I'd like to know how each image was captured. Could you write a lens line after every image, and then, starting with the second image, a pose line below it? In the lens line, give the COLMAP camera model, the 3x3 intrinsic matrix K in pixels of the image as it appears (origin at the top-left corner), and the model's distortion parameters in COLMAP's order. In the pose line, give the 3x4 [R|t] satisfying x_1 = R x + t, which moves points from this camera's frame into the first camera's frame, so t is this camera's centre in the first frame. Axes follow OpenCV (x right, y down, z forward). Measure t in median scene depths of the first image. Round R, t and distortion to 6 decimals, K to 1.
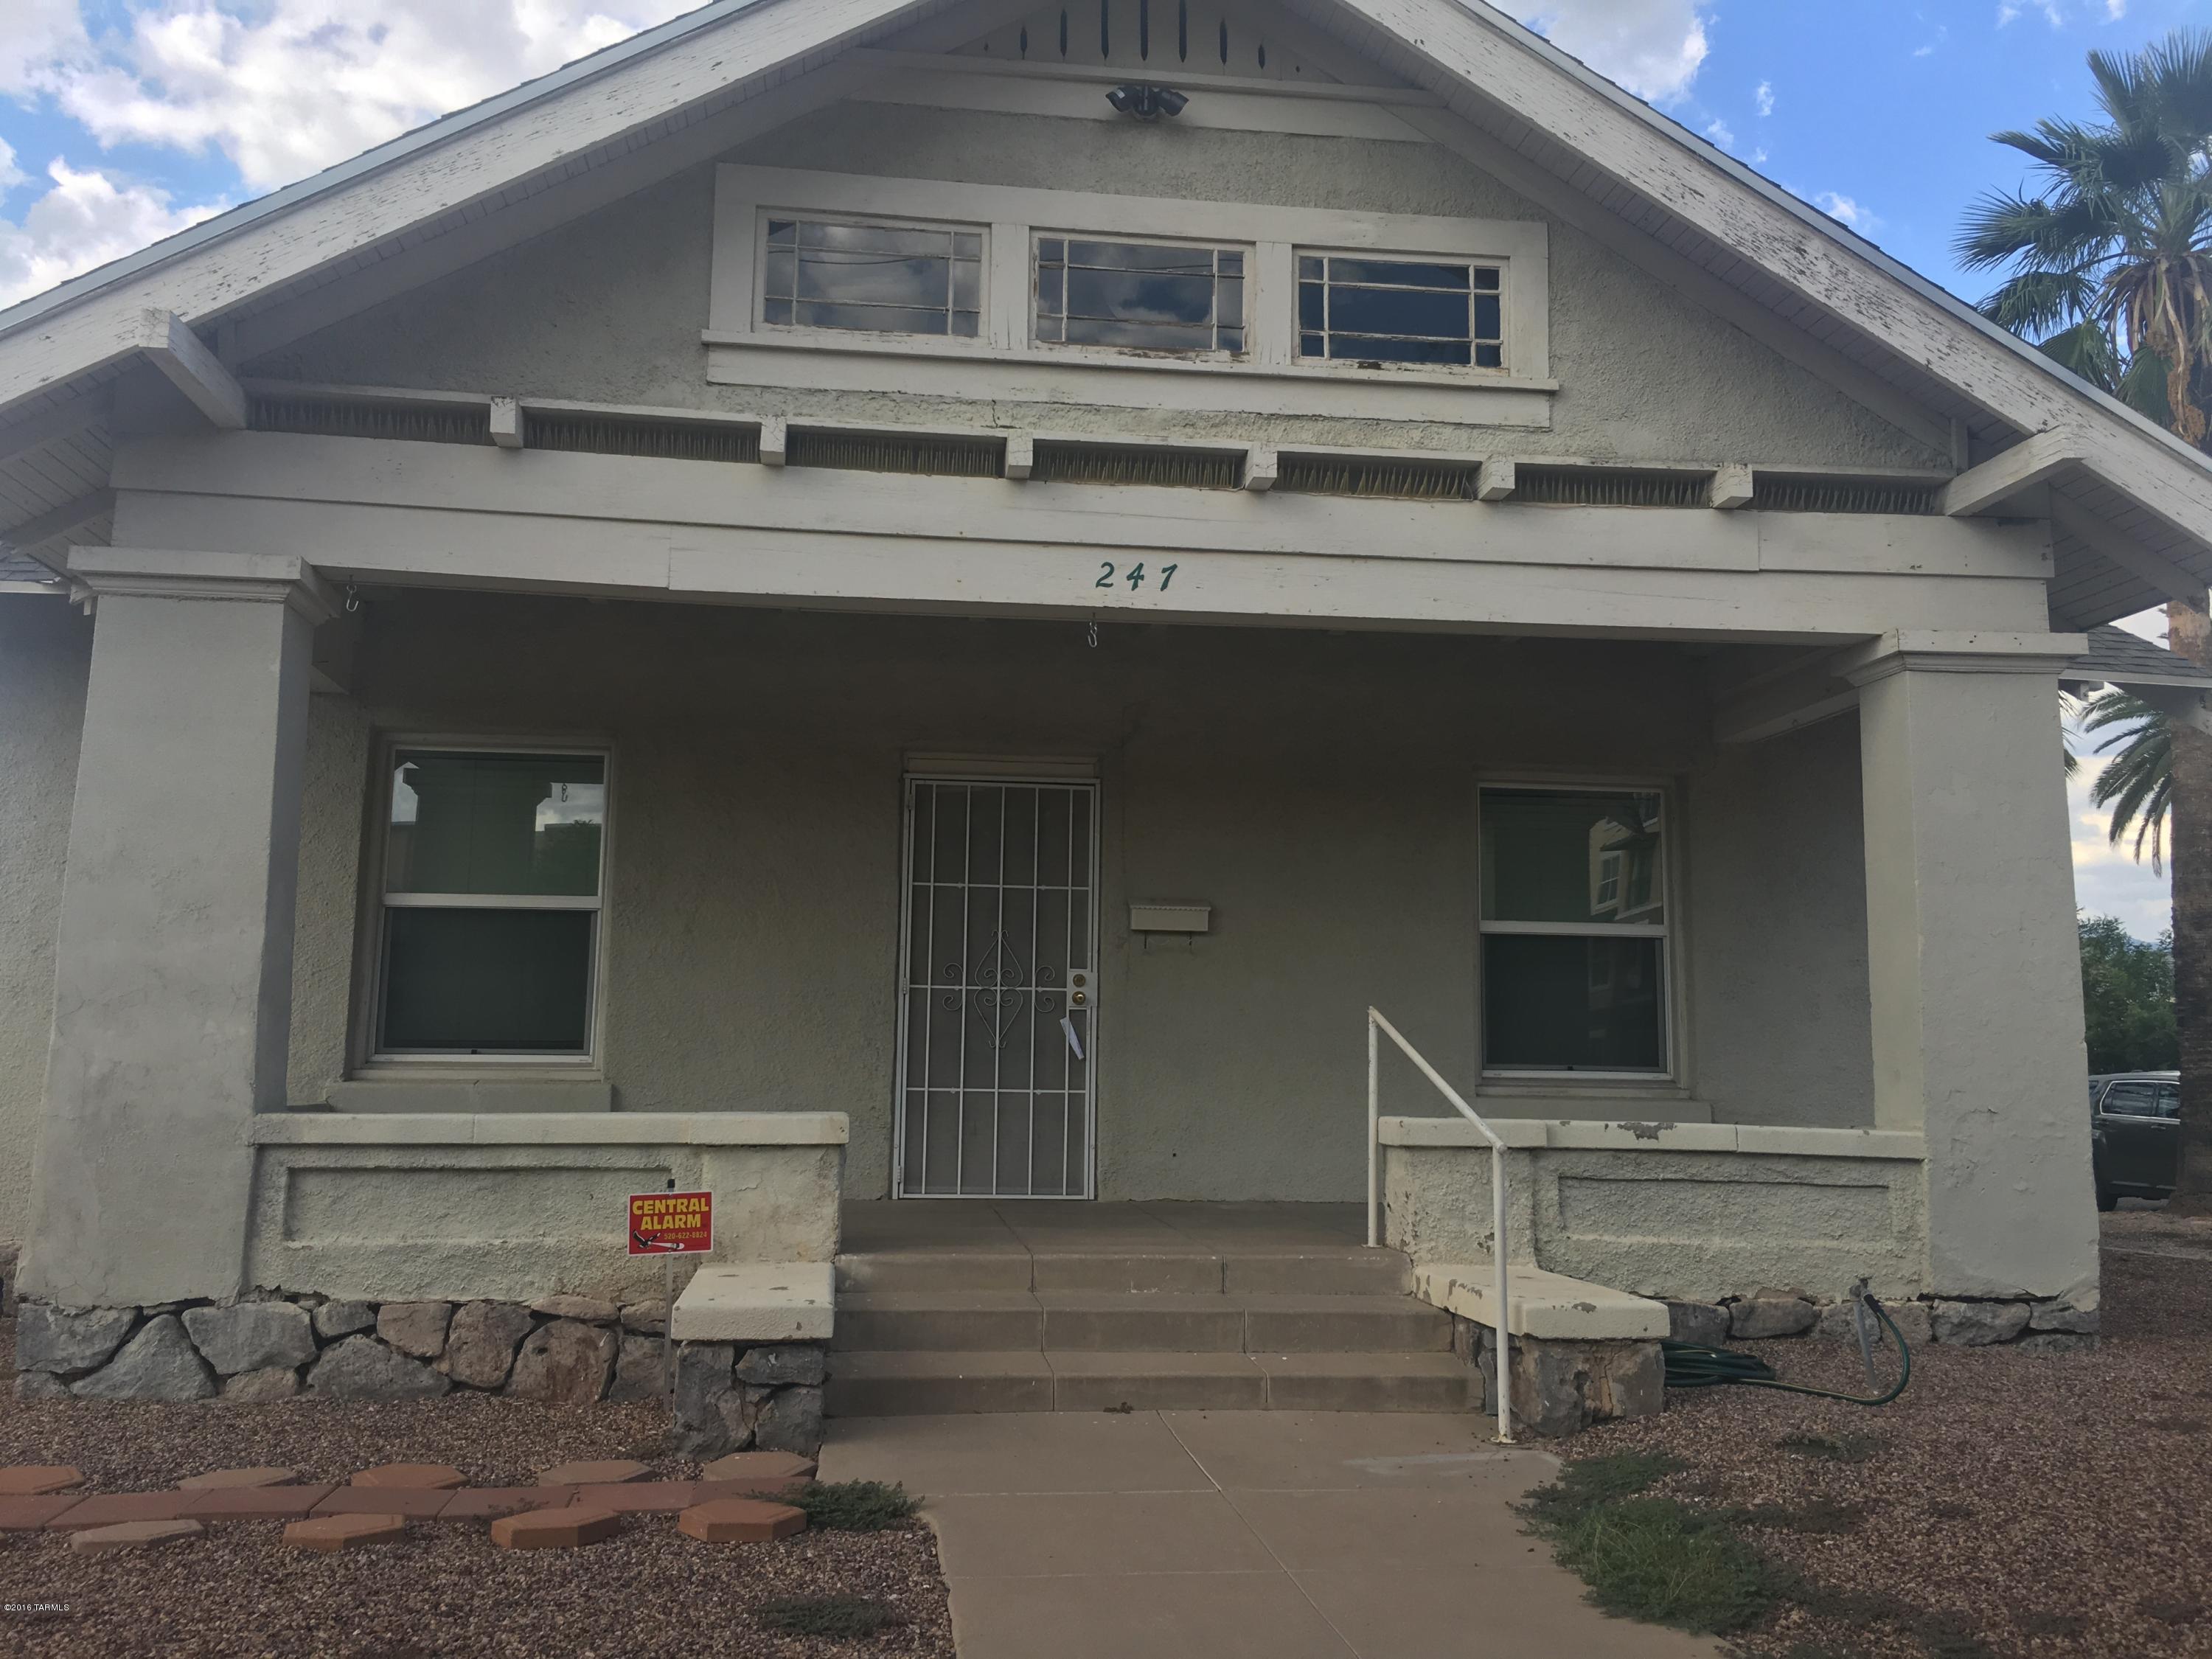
lens RADIAL K [[1884.5, 0, 1101.6], [0, 1884.5, 826.8], [0, 0, 1]] dist [0.071180, -0.086923]
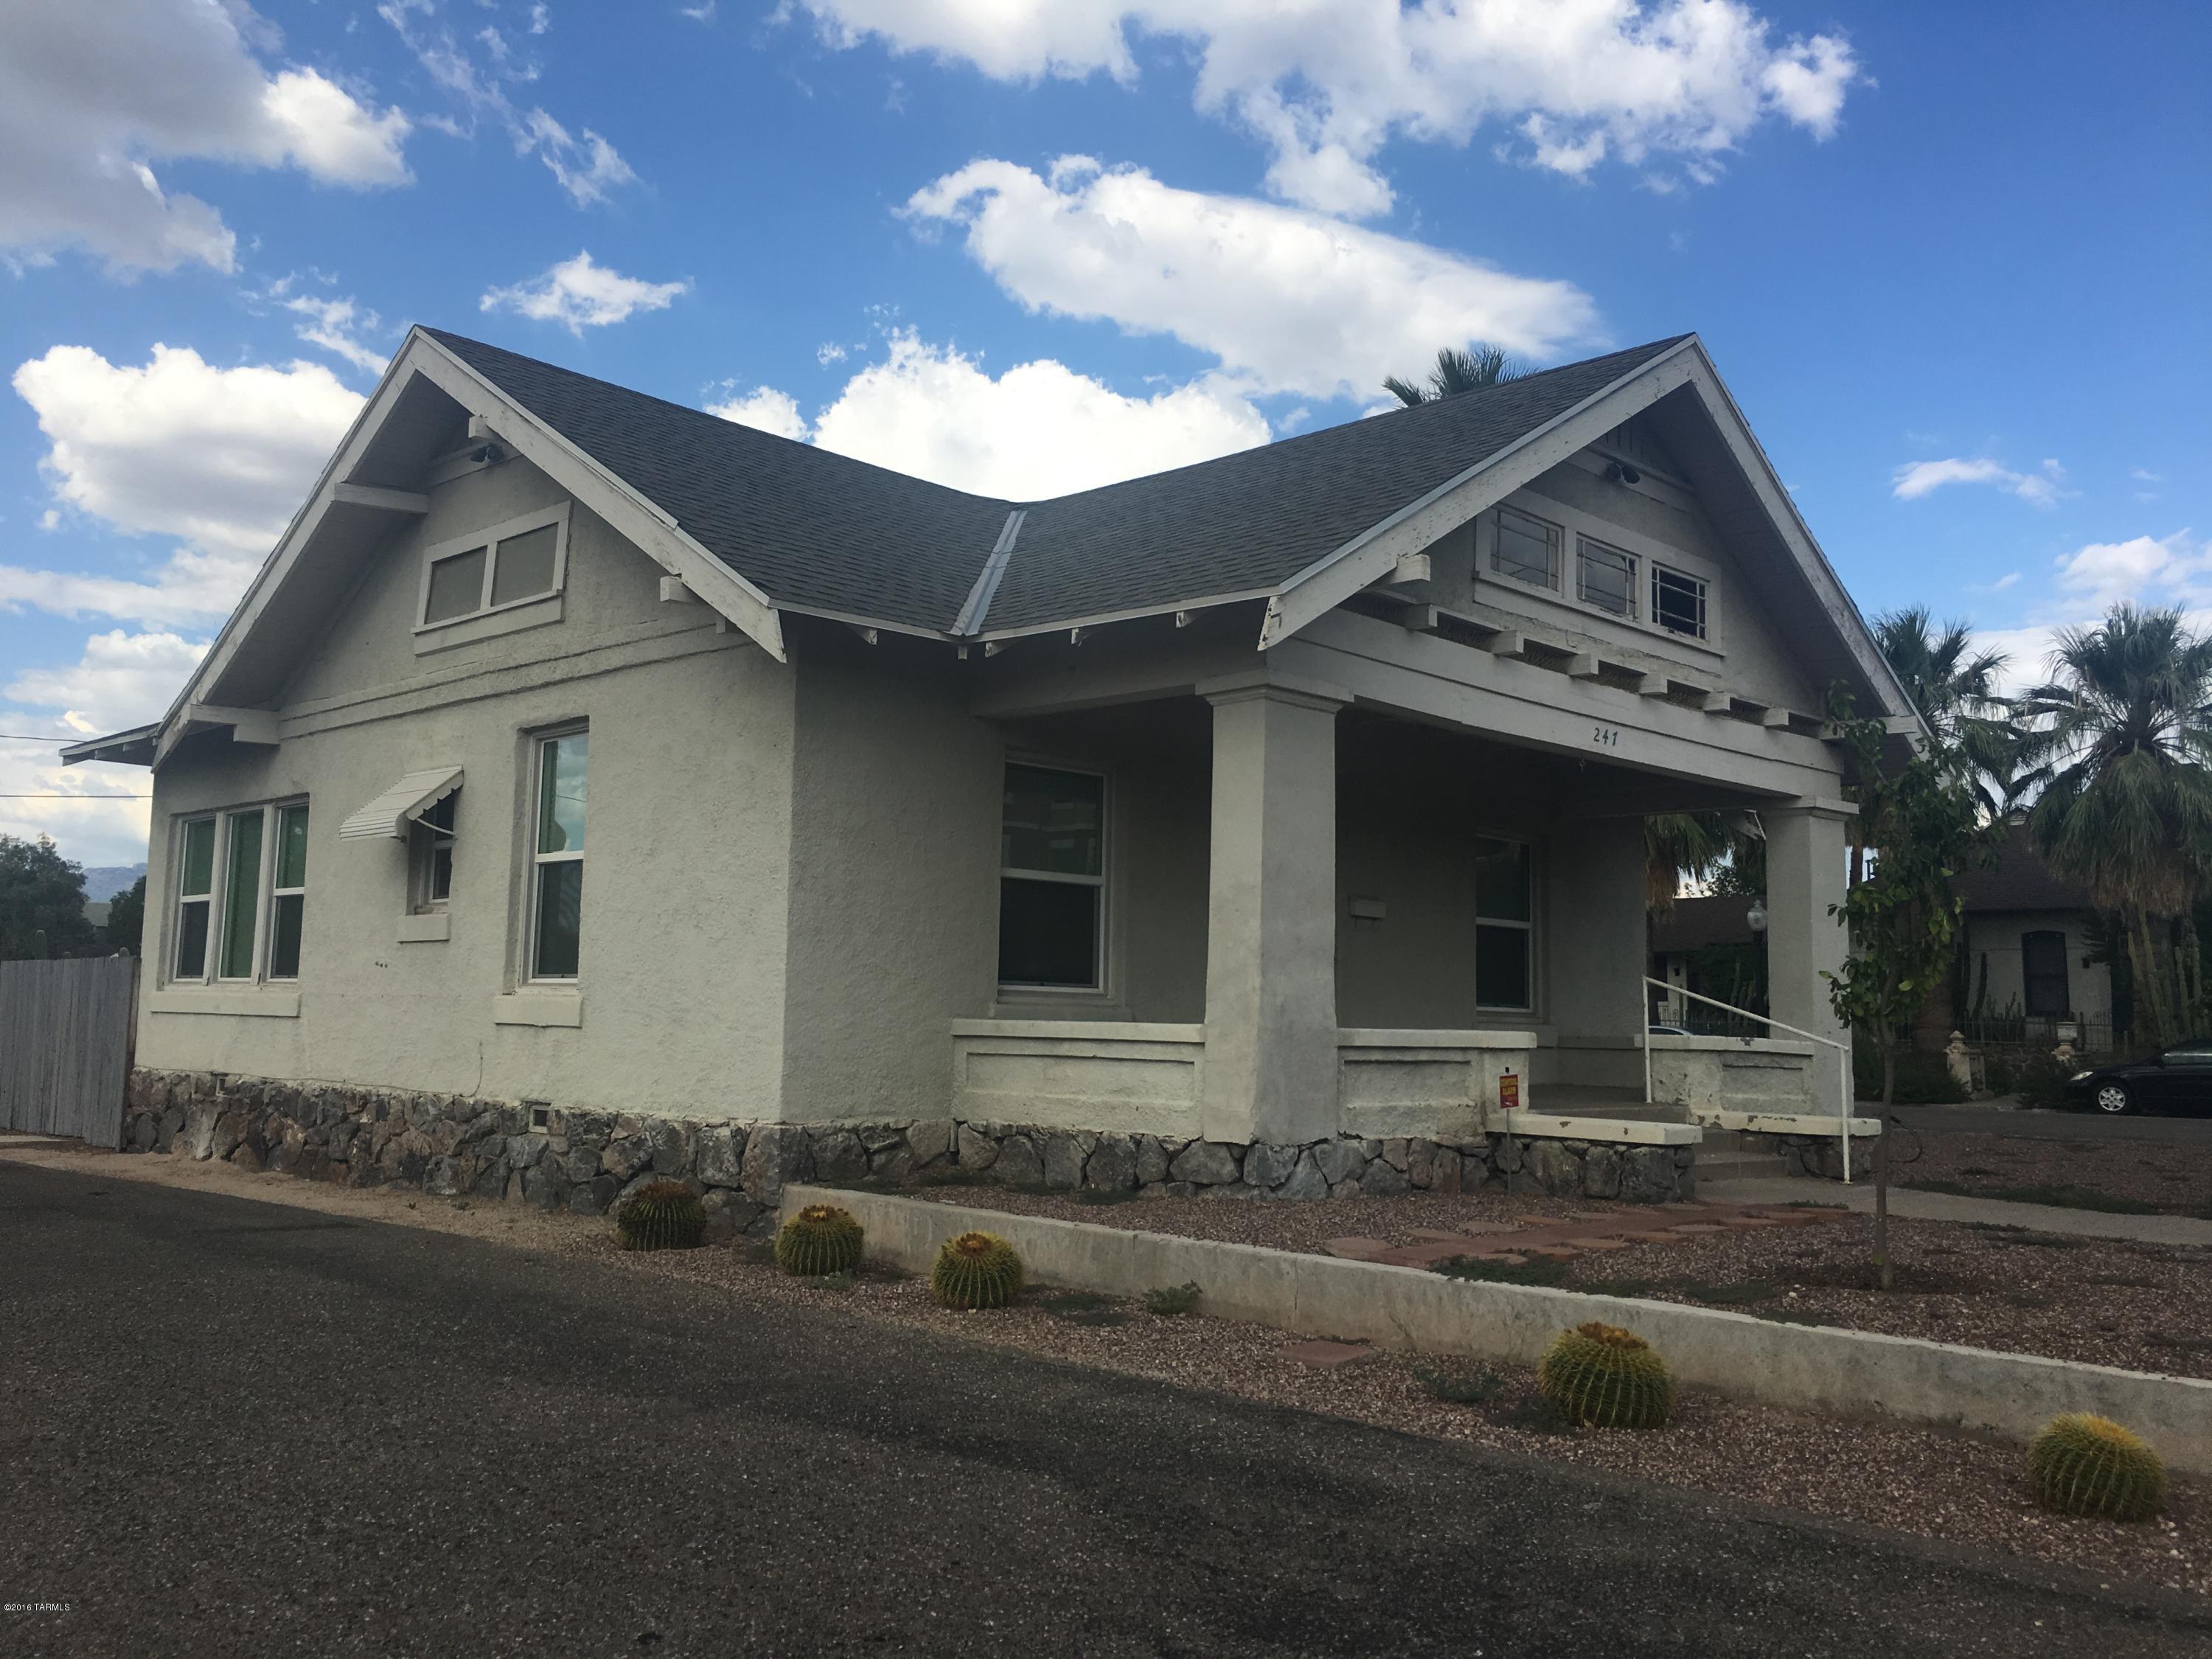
lens RADIAL K [[1878.9, 0, 1106.0], [0, 1878.9, 829.5], [0, 0, 1]] dist [0.073142, -0.090772]
pose [[0.786641, 0.069434, 0.613494, -1.402488], [-0.095797, 0.995349, 0.010182, -0.016295], [-0.609934, -0.066781, 0.789633, -0.135434]]
